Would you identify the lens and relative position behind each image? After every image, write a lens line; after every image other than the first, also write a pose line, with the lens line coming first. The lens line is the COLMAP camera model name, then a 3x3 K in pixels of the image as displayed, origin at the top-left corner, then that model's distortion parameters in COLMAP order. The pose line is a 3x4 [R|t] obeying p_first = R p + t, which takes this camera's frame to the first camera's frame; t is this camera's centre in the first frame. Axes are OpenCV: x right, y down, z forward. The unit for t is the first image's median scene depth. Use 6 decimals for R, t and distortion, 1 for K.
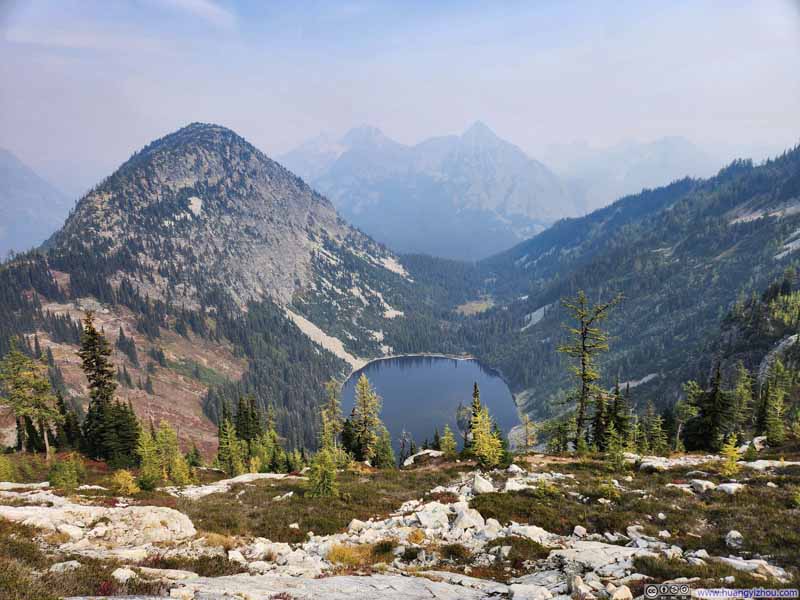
lens RADIAL K [[531.0, 0, 400.8], [0, 531.0, 302.7], [0, 0, 1]] dist [0.048172, 0.000847]
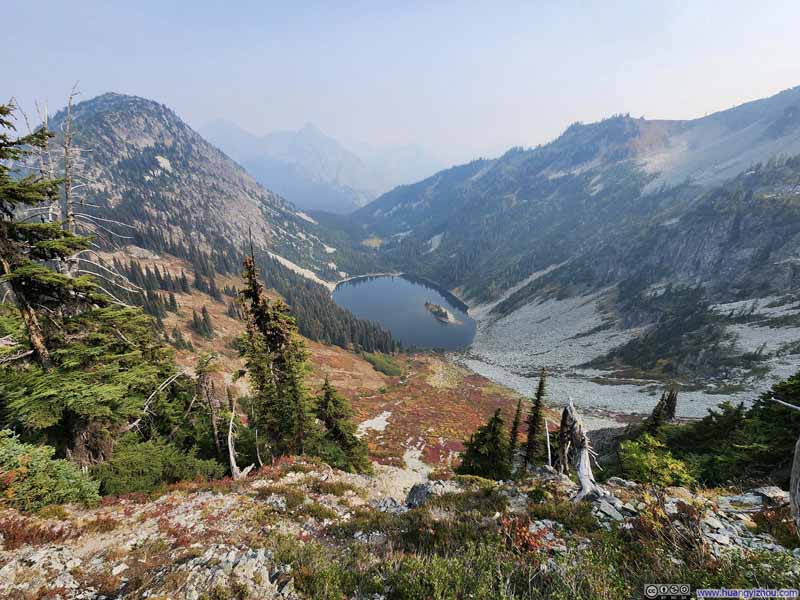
lens RADIAL K [[327.4, 0, 398.8], [0, 327.4, 294.3], [0, 0, 1]] dist [0.000168, 0.000127]
pose [[0.908158, -0.134582, 0.396405, -0.241815], [0.076038, 0.984194, 0.159939, 0.012780], [-0.411664, -0.115108, 0.904037, 0.152377]]
